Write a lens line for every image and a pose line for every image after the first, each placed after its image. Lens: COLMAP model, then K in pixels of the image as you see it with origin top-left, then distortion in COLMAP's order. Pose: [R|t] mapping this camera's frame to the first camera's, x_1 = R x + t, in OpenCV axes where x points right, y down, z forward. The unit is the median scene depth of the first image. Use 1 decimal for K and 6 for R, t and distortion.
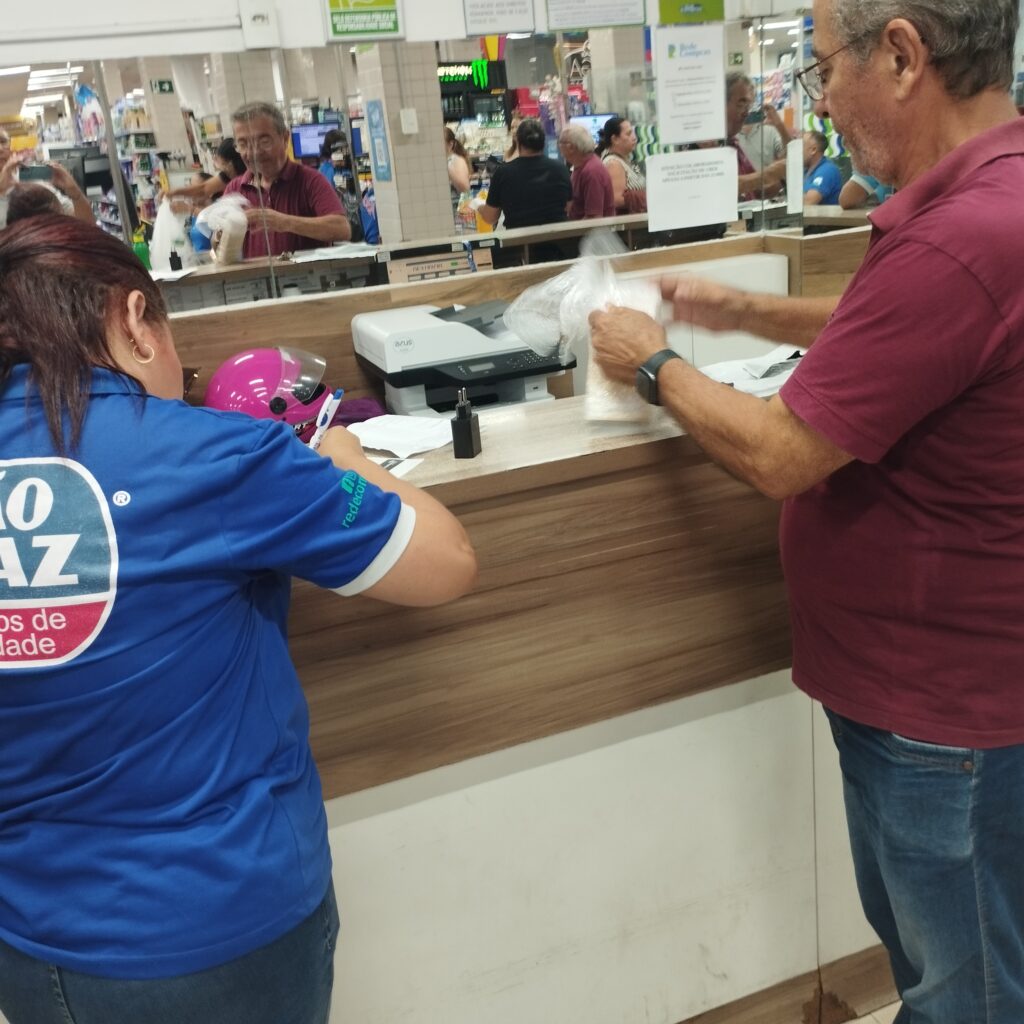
lens RADIAL K [[1153.5, 0, 533.5], [0, 1153.5, 491.9], [0, 0, 1]] dist [0.089580, -0.109131]
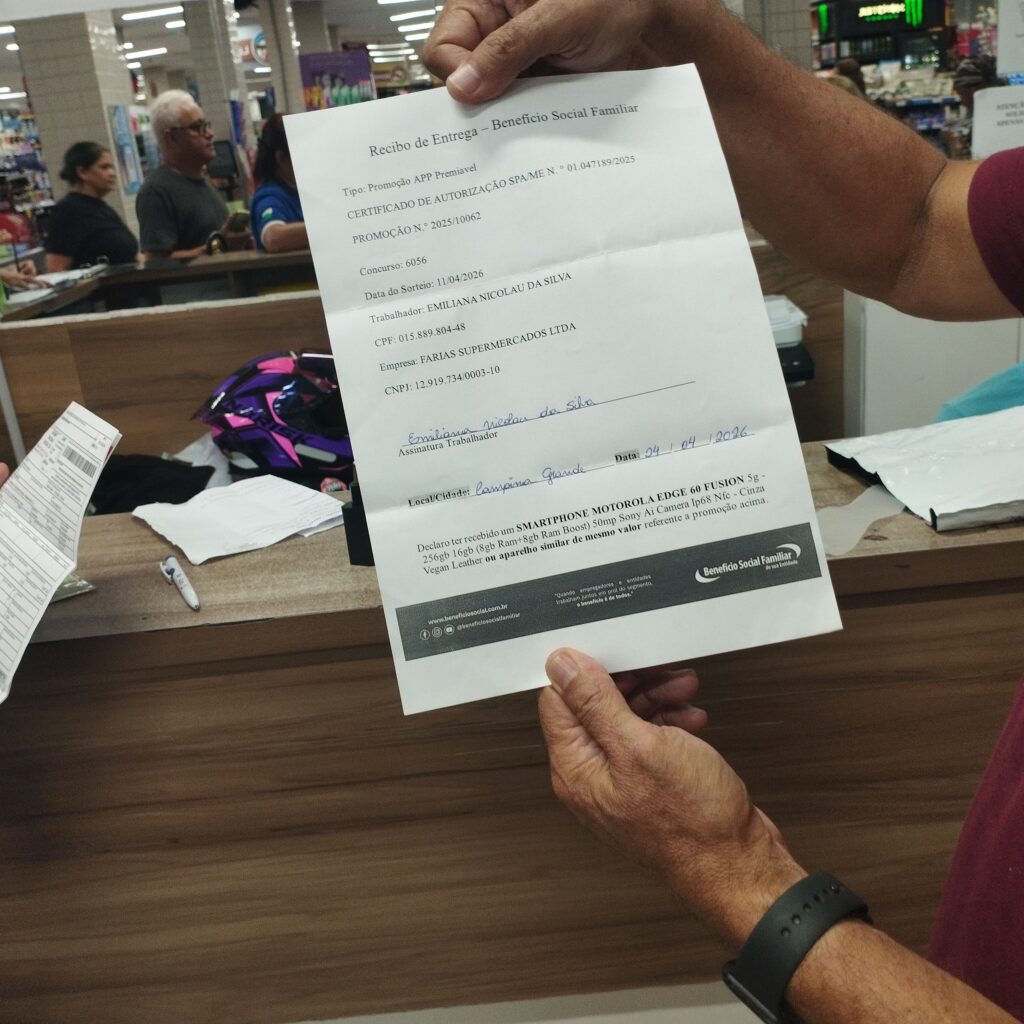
lens RADIAL K [[1132.0, 0, 510.0], [0, 1132.0, 496.2], [0, 0, 1]] dist [0.077484, -0.091575]
pose [[0.930019, 0.100228, -0.353579, 0.088587], [-0.083668, 0.994572, 0.061858, -0.042872], [0.357860, -0.027946, 0.933357, 0.166625]]
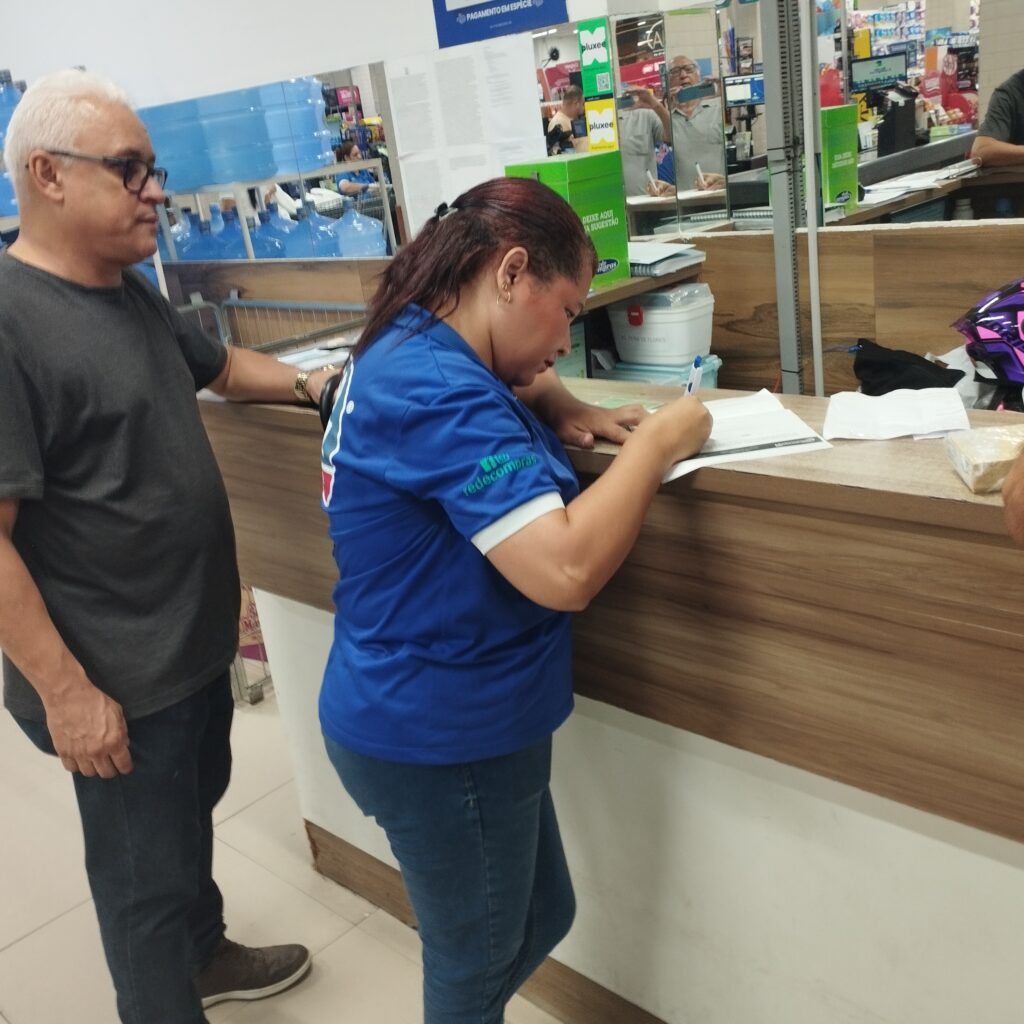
lens RADIAL K [[1132.0, 0, 510.0], [0, 1132.0, 496.2], [0, 0, 1]] dist [0.077484, -0.091575]
pose [[0.404527, 0.317615, -0.857600, 0.219409], [-0.181342, 0.946992, 0.265183, -0.068833], [0.896367, 0.048245, 0.440680, 0.144694]]
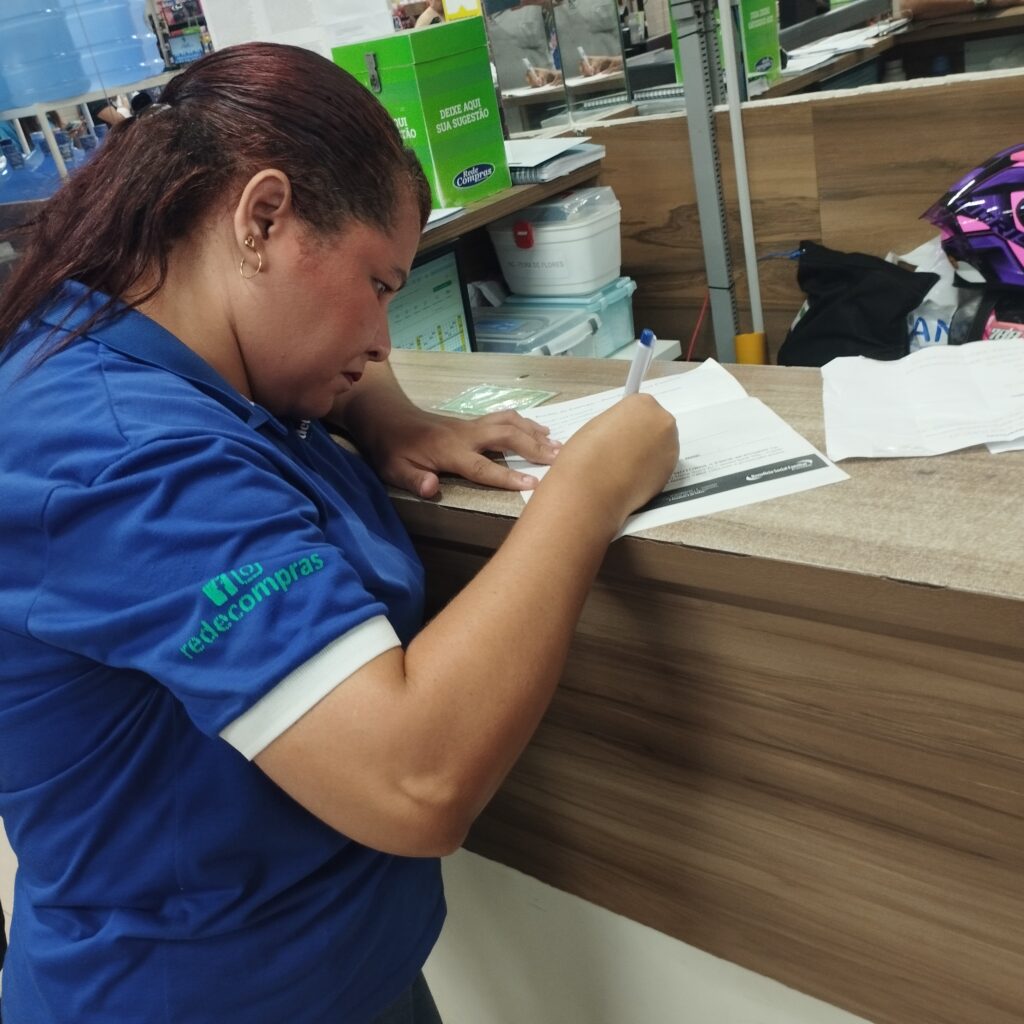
lens RADIAL K [[1123.0, 0, 500.5], [0, 1123.0, 508.9], [0, 0, 1]] dist [0.062585, -0.054052]
pose [[0.481166, 0.350706, -0.803421, 0.089903], [-0.110897, 0.933477, 0.341061, -0.063844], [0.869587, -0.075010, 0.488049, 0.234707]]
